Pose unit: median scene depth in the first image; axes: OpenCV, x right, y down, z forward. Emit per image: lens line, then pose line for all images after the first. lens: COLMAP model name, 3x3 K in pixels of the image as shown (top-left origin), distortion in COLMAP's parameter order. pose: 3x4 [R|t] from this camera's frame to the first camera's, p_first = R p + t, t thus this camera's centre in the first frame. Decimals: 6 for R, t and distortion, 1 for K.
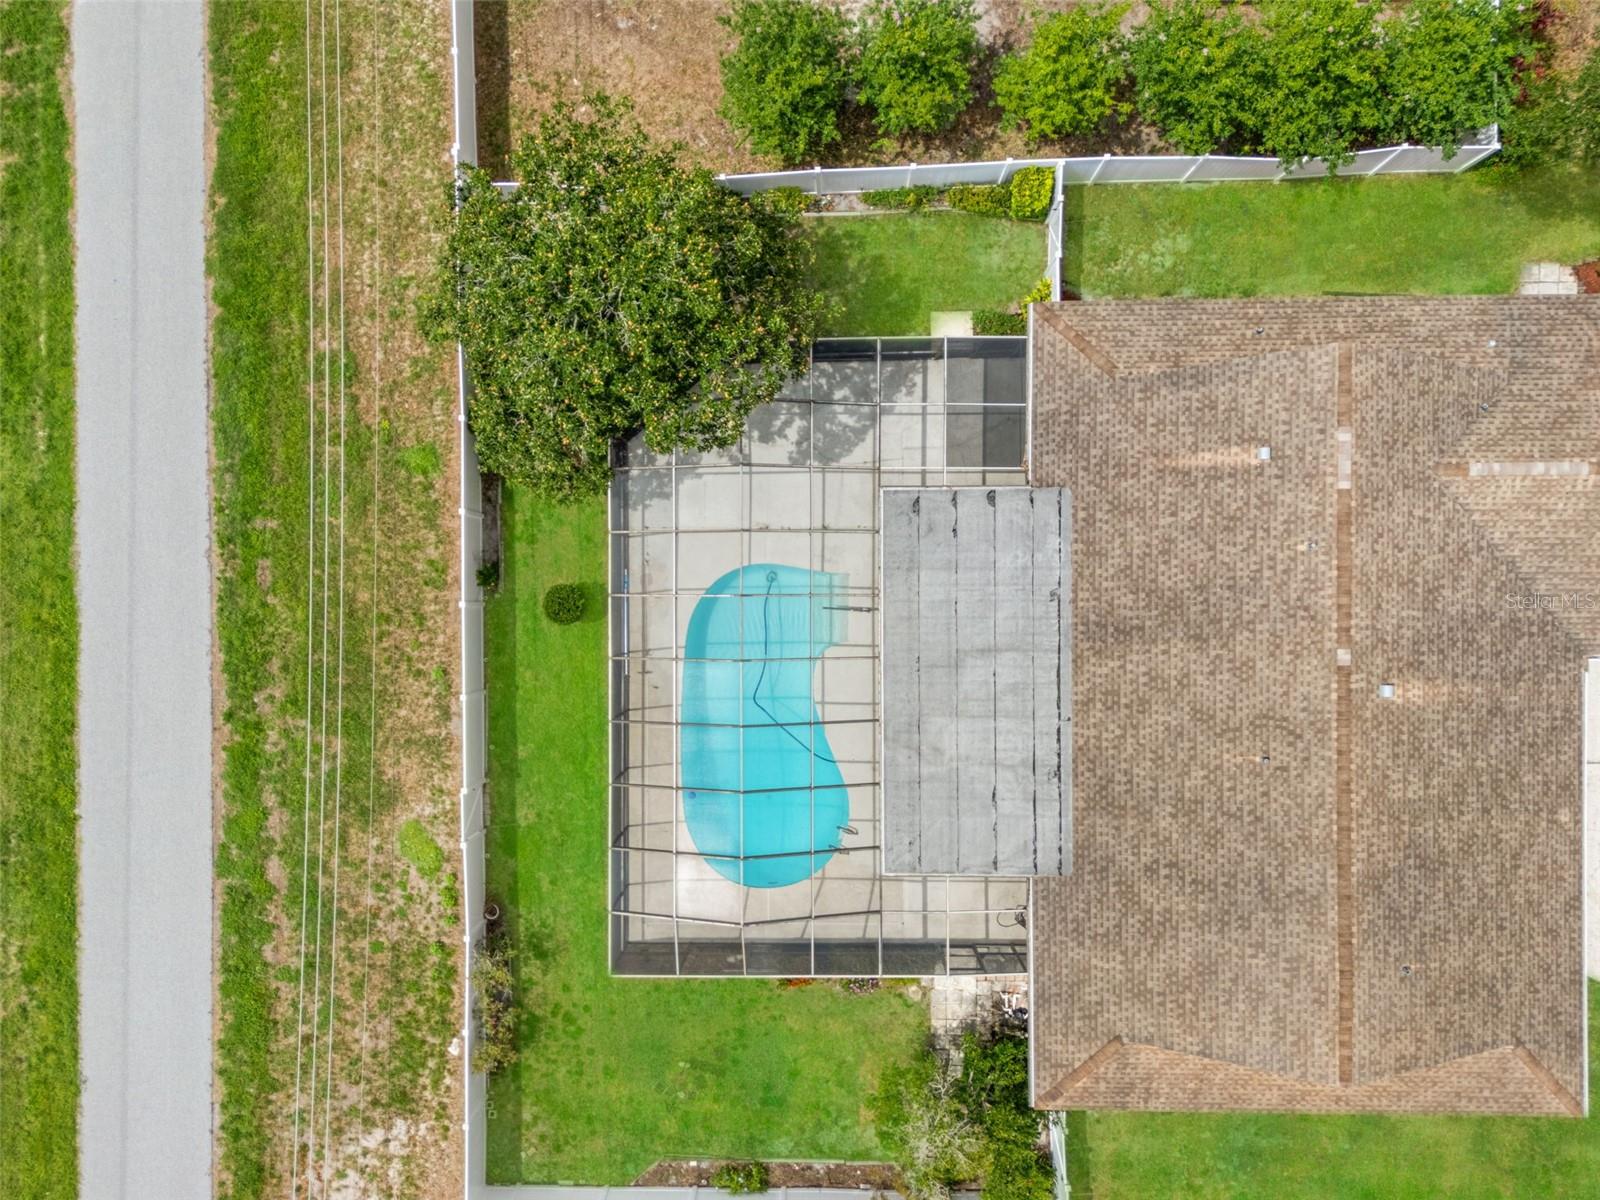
lens RADIAL K [[1196.7, 0, 801.6], [0, 1196.7, 605.0], [0, 0, 1]] dist [0.079566, -0.080448]
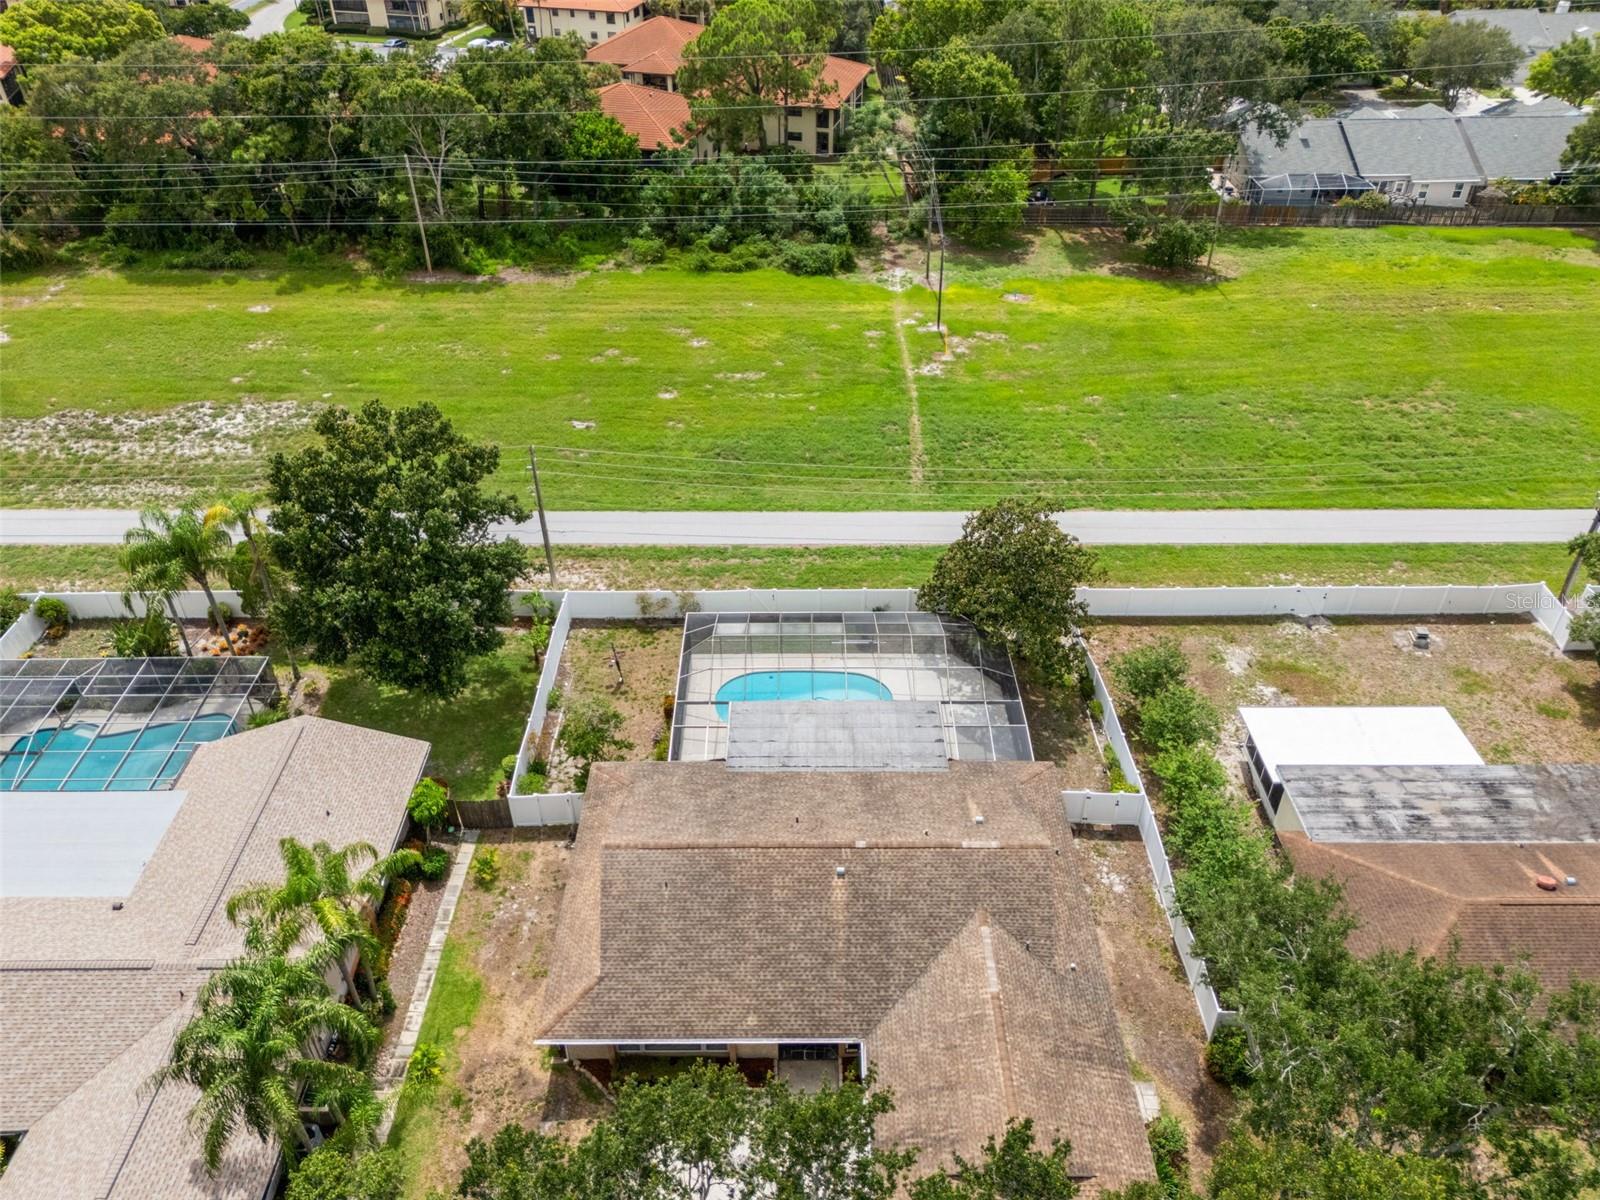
lens RADIAL K [[1196.7, 0, 791.9], [0, 1196.7, 591.6], [0, 0, 1]] dist [0.079566, -0.080448]
pose [[-0.007901, 0.600800, -0.799360, 1.312530], [-0.999947, -0.010029, 0.002346, 0.115484], [-0.006607, 0.799337, 0.600847, -0.222438]]
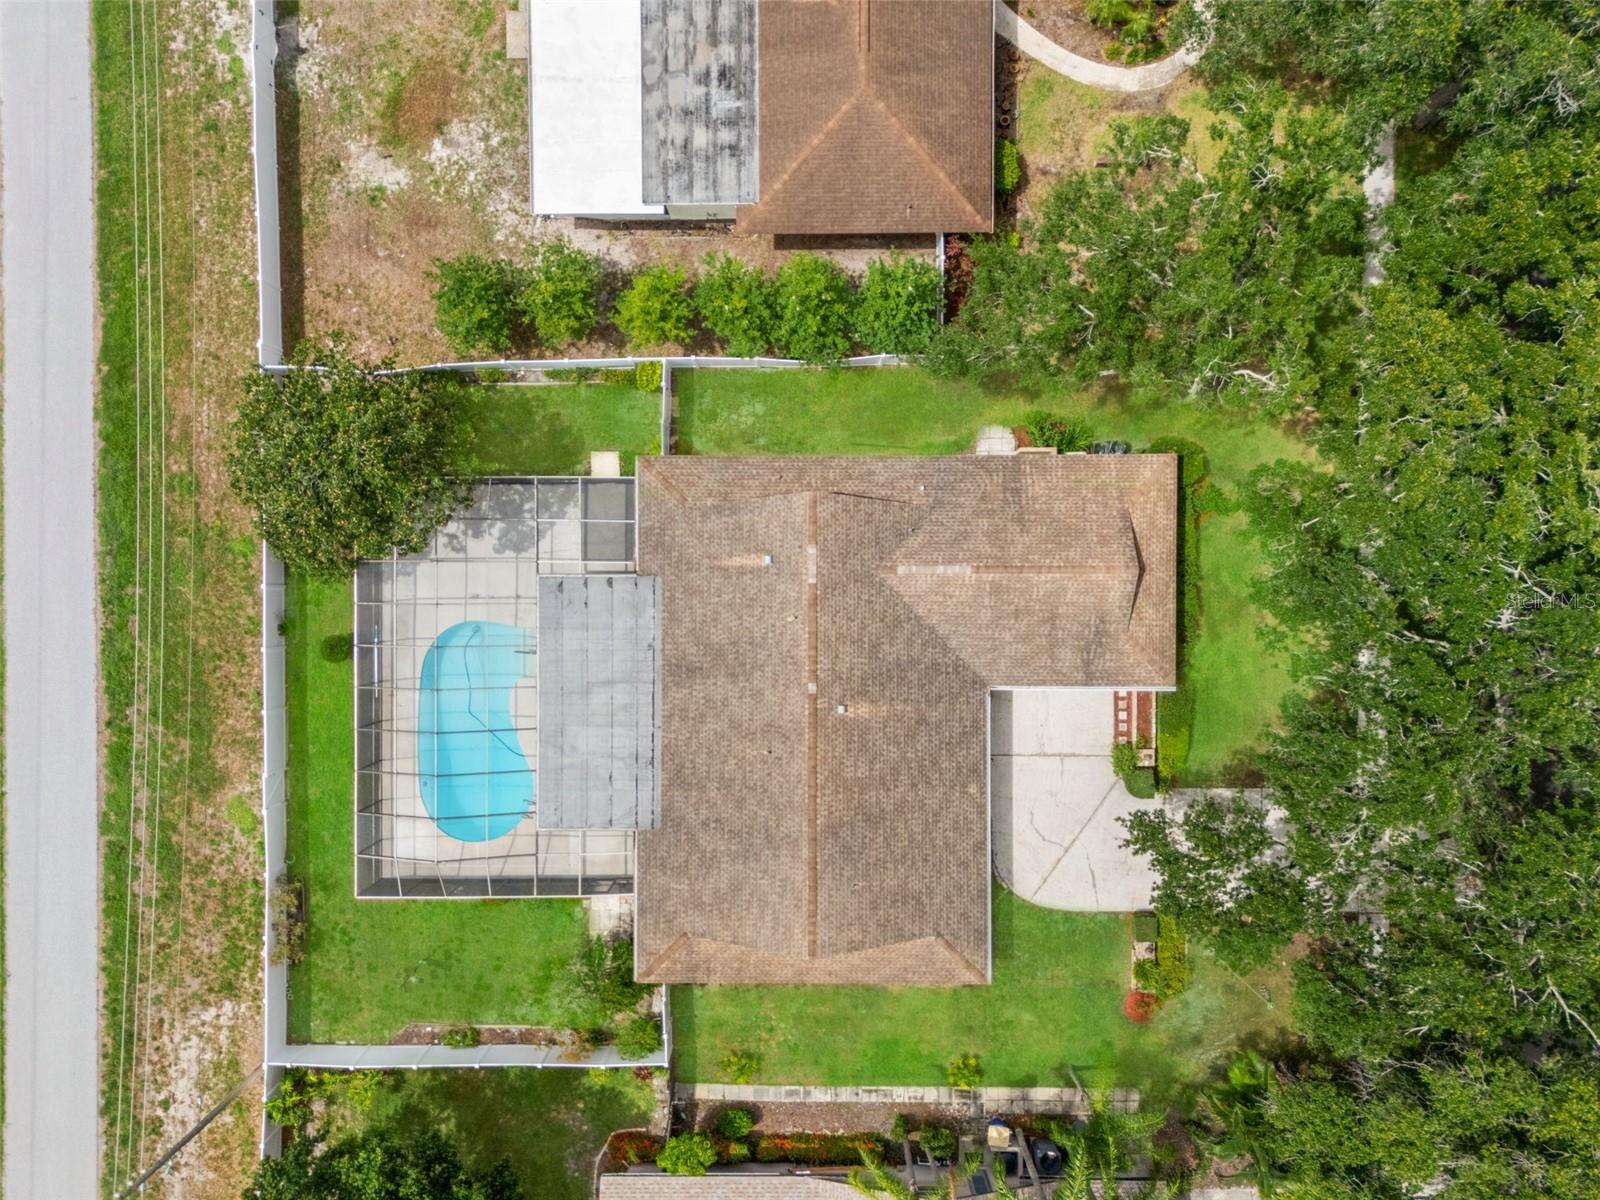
lens RADIAL K [[1196.7, 0, 797.7], [0, 1196.7, 608.6], [0, 0, 1]] dist [0.079566, -0.080448]
pose [[0.999901, 0.004391, 0.013356, 0.343930], [-0.004448, 0.999981, 0.004290, -0.057960], [-0.013337, -0.004349, 0.999902, -0.482116]]
